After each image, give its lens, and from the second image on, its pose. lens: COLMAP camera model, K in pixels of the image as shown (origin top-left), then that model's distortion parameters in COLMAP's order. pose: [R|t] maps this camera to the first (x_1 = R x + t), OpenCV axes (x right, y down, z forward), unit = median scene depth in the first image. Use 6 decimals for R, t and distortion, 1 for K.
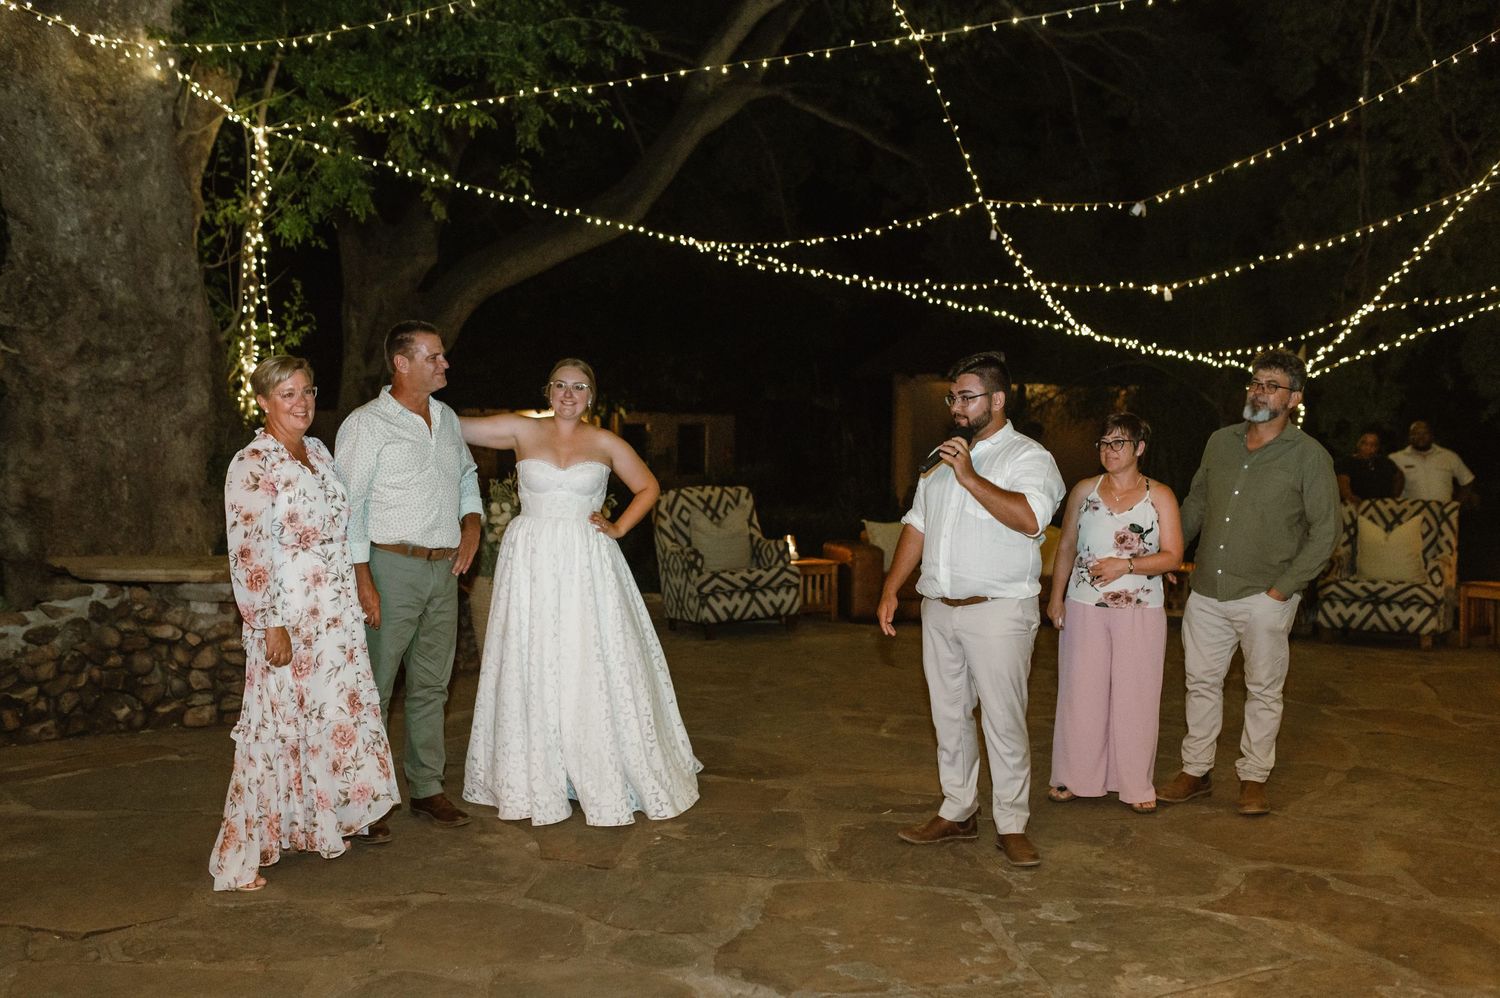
lens RADIAL K [[1425.8, 0, 749.0], [0, 1425.8, 512.2], [0, 0, 1]] dist [0.036600, 0.000000]
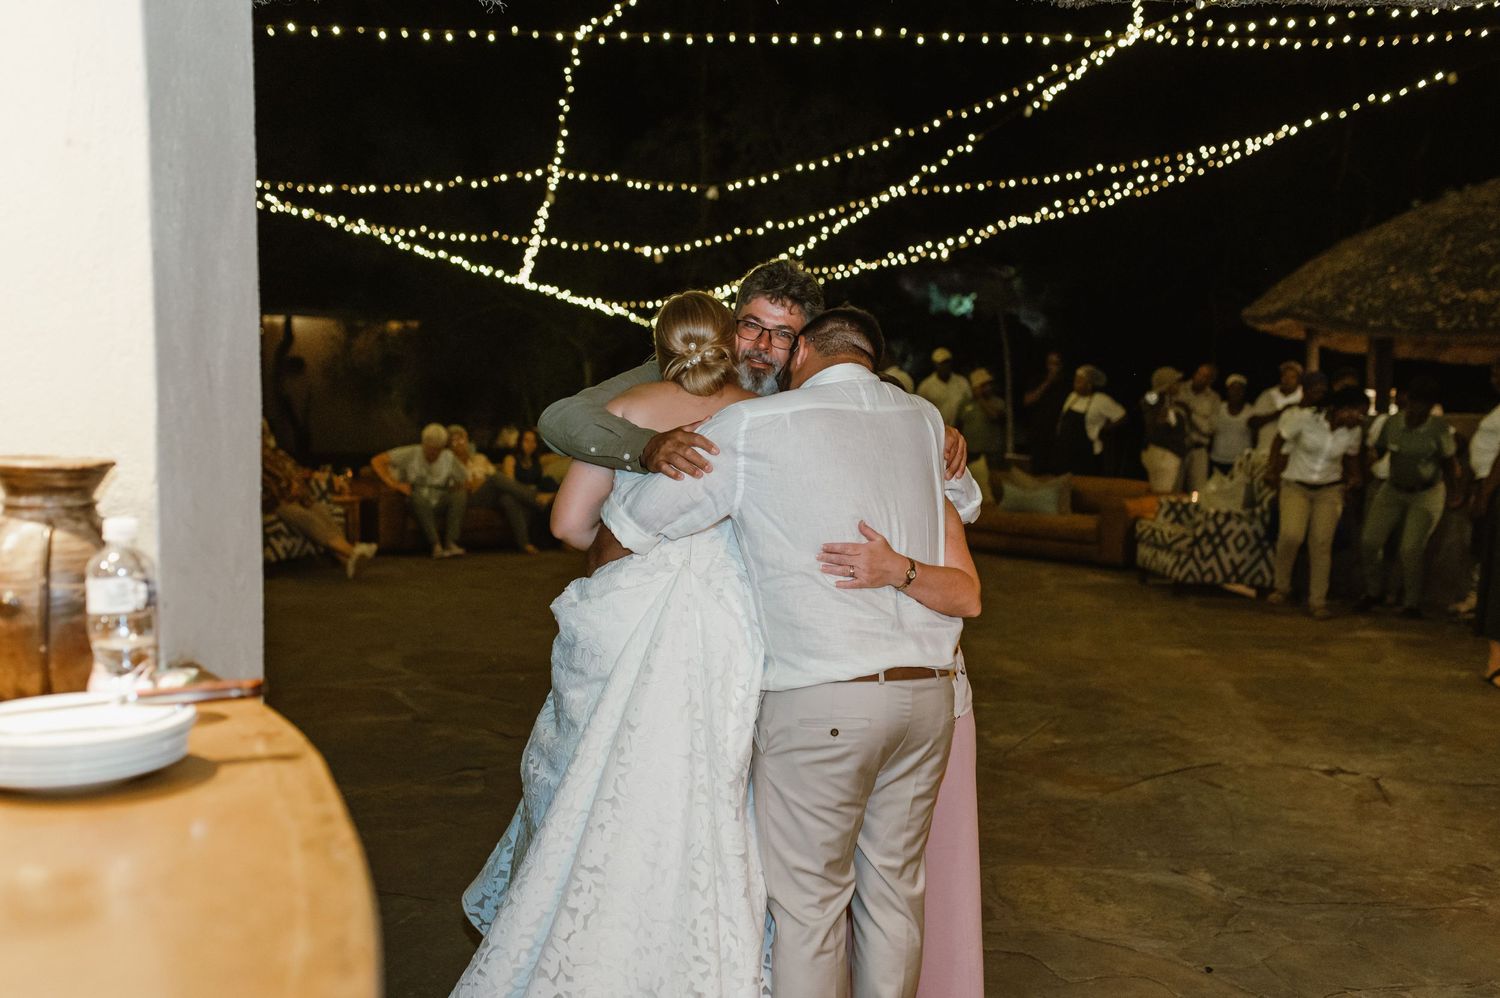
lens RADIAL K [[1526.1, 0, 756.1], [0, 1526.1, 501.7], [0, 0, 1]] dist [0.024661, 0.000000]
pose [[0.832038, -0.043858, 0.552982, -0.353408], [0.025110, 0.998826, 0.041437, -0.001471], [-0.554150, -0.020592, 0.832162, -0.092590]]
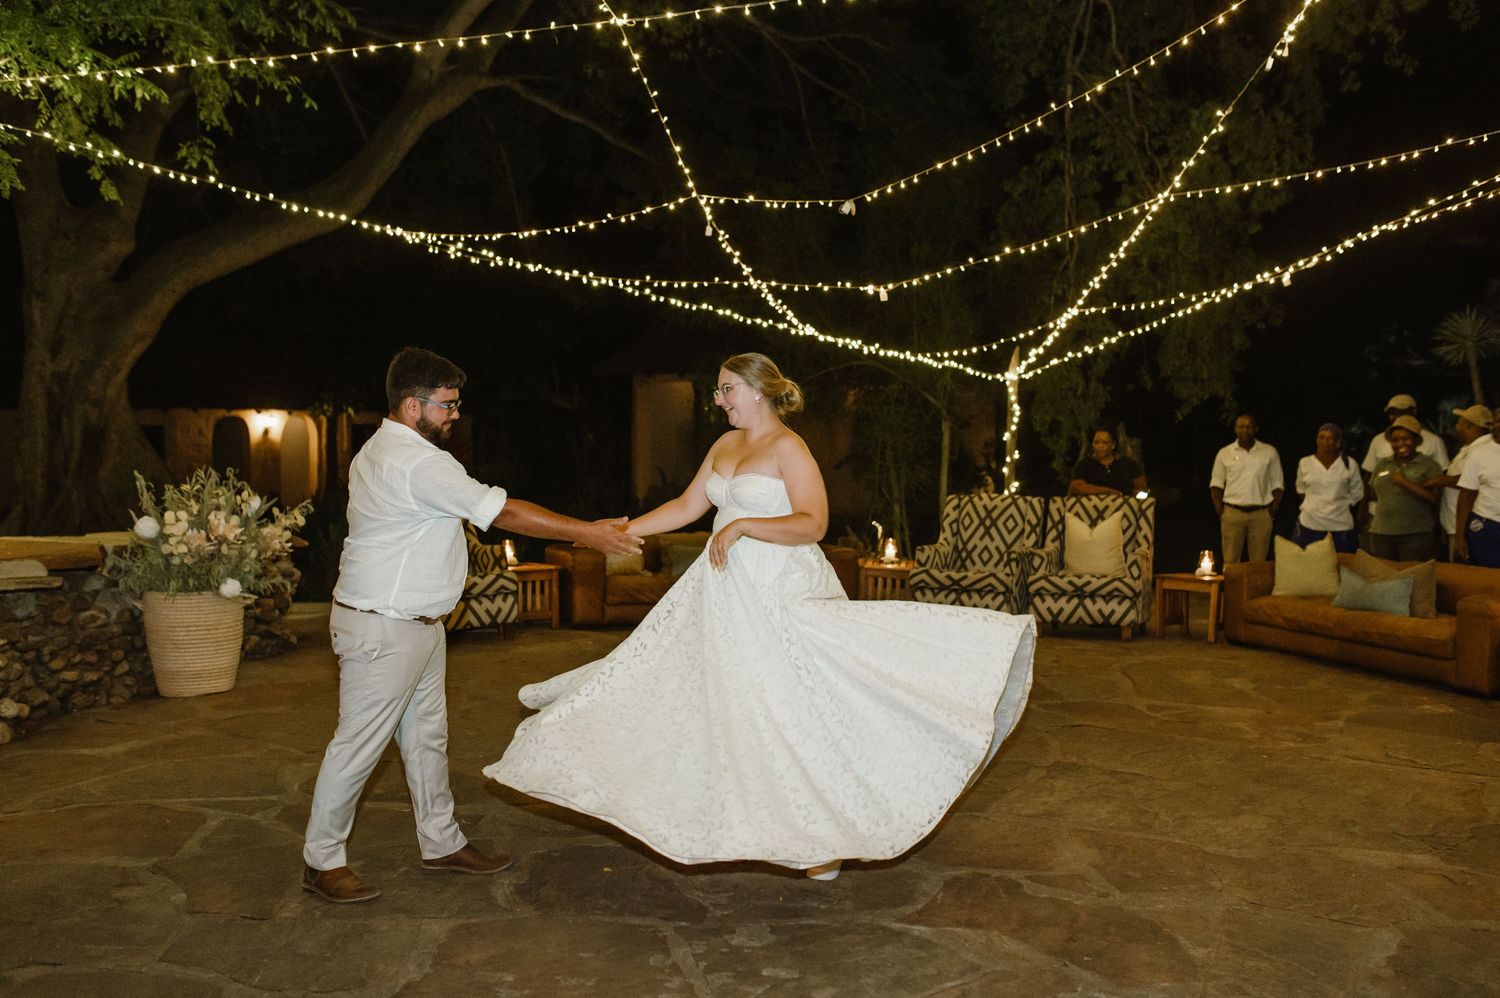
lens RADIAL K [[1425.8, 0, 749.3], [0, 1425.8, 511.1], [0, 0, 1]] dist [0.036600, 0.000000]
pose [[0.984753, -0.012315, 0.173520, 0.024760], [0.012413, 0.999923, 0.000524, -0.002047], [-0.173514, 0.001638, 0.984830, 0.029581]]
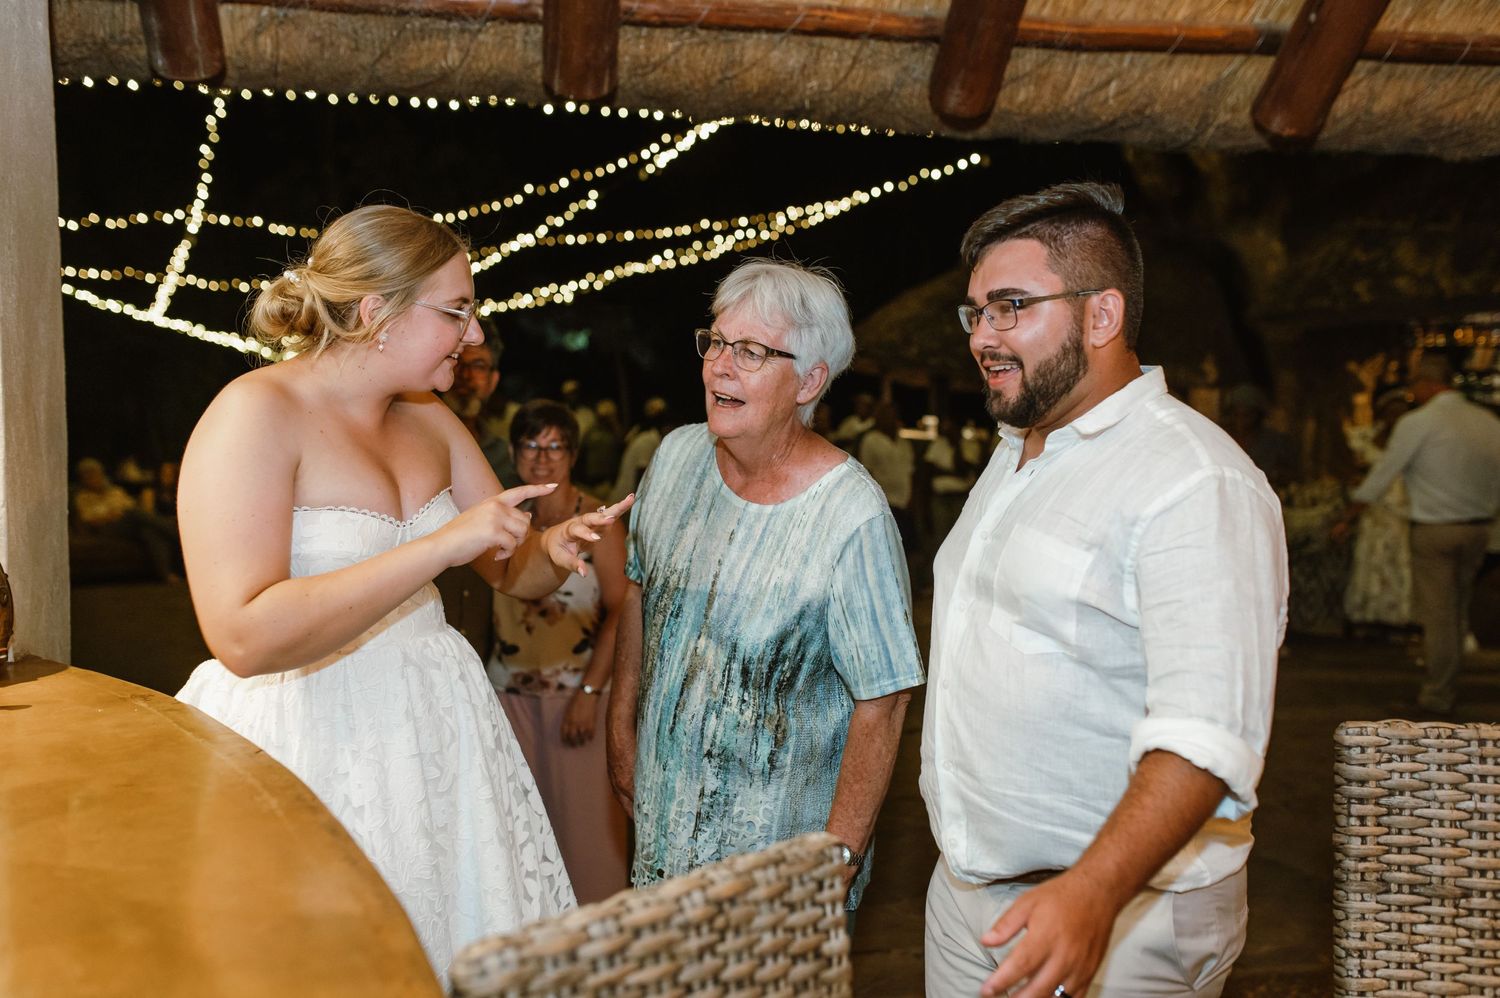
lens RADIAL K [[1425.8, 0, 749.6], [0, 1425.8, 508.7], [0, 0, 1]] dist [0.036600, 0.000000]
pose [[0.666645, -0.057120, 0.743183, -0.389419], [0.041671, 0.998356, 0.039353, -0.001337], [-0.744210, 0.004735, 0.667929, -0.118051]]
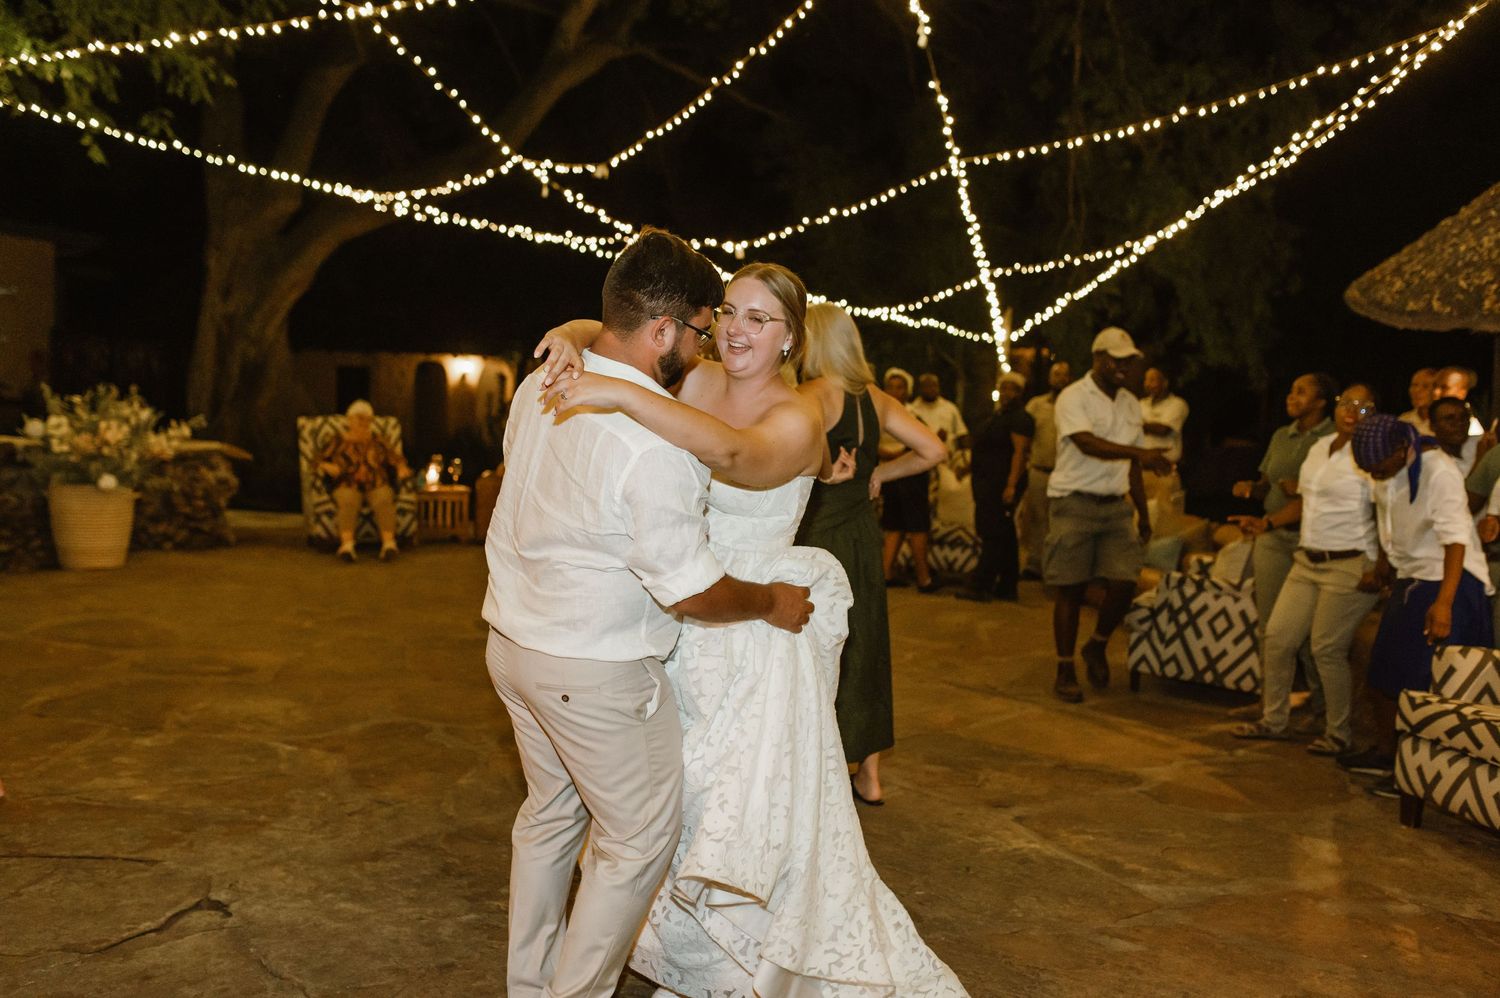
lens RADIAL K [[1425.8, 0, 749.7], [0, 1425.8, 513.6], [0, 0, 1]] dist [0.036600, 0.000000]
pose [[0.998480, 0.037363, -0.040521, 0.364137], [-0.036149, 0.998887, 0.030302, 0.013614], [0.041608, -0.028791, 0.998719, -0.095274]]
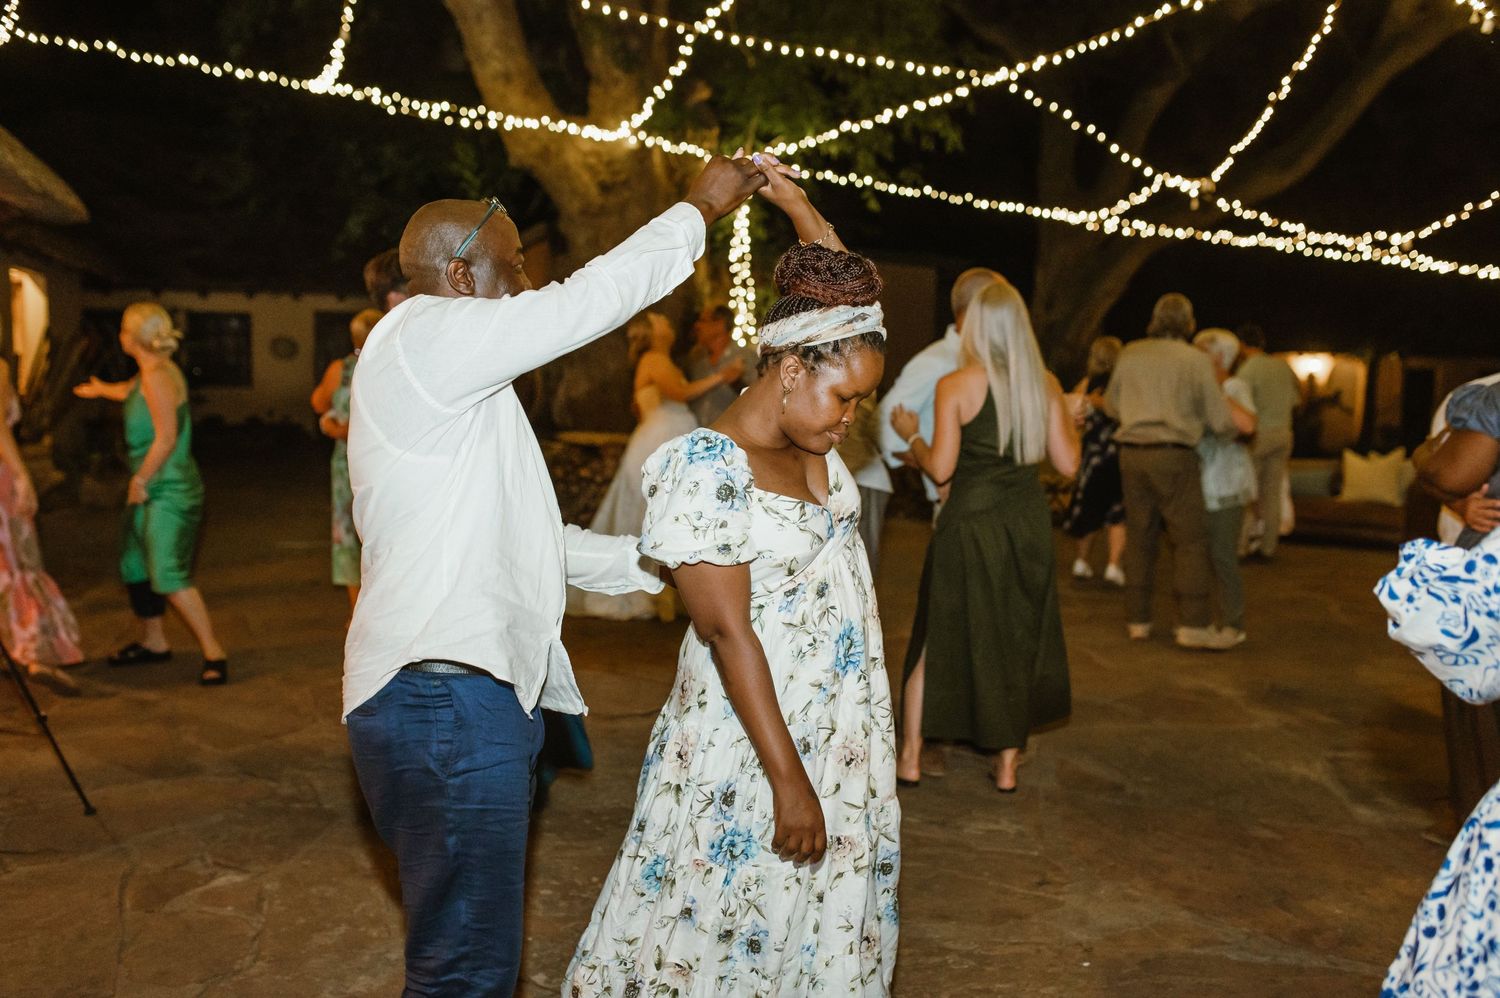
lens RADIAL K [[1425.8, 0, 754.9], [0, 1425.8, 500.6], [0, 0, 1]] dist [0.036600, 0.000000]
pose [[0.783528, 0.070648, -0.617327, 0.614895], [-0.051169, 0.997477, 0.049207, 0.014750], [0.619246, -0.006967, 0.785167, -0.174194]]
